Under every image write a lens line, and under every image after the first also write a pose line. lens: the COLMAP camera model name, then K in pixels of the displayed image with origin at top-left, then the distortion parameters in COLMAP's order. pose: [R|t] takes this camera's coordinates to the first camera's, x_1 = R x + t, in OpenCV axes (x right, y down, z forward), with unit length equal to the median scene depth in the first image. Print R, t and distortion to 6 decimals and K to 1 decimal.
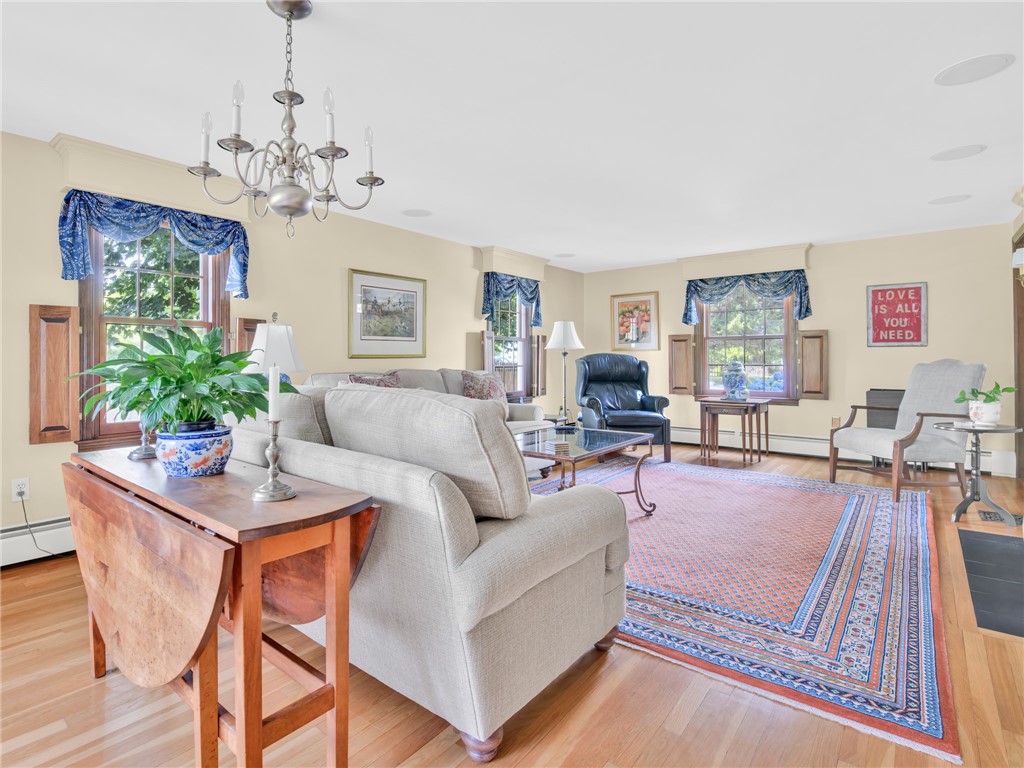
lens RADIAL K [[535.9, 0, 510.7], [0, 535.9, 373.6], [0, 0, 1]] dist [0.006347, 0.003937]
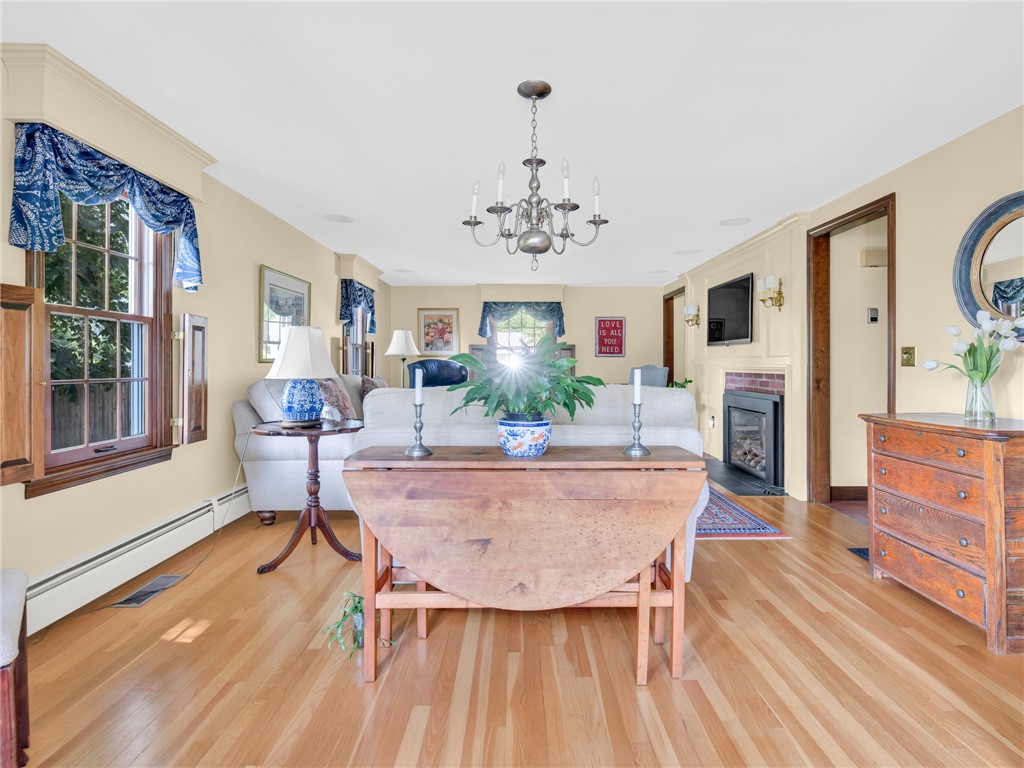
lens RADIAL K [[535.9, 0, 504.0], [0, 535.9, 380.9], [0, 0, 1]] dist [0.006347, 0.003937]
pose [[0.741436, -0.019388, 0.670744, -0.528851], [0.018068, 0.999797, 0.008928, 0.001172], [-0.670781, 0.005499, 0.741635, 0.041894]]
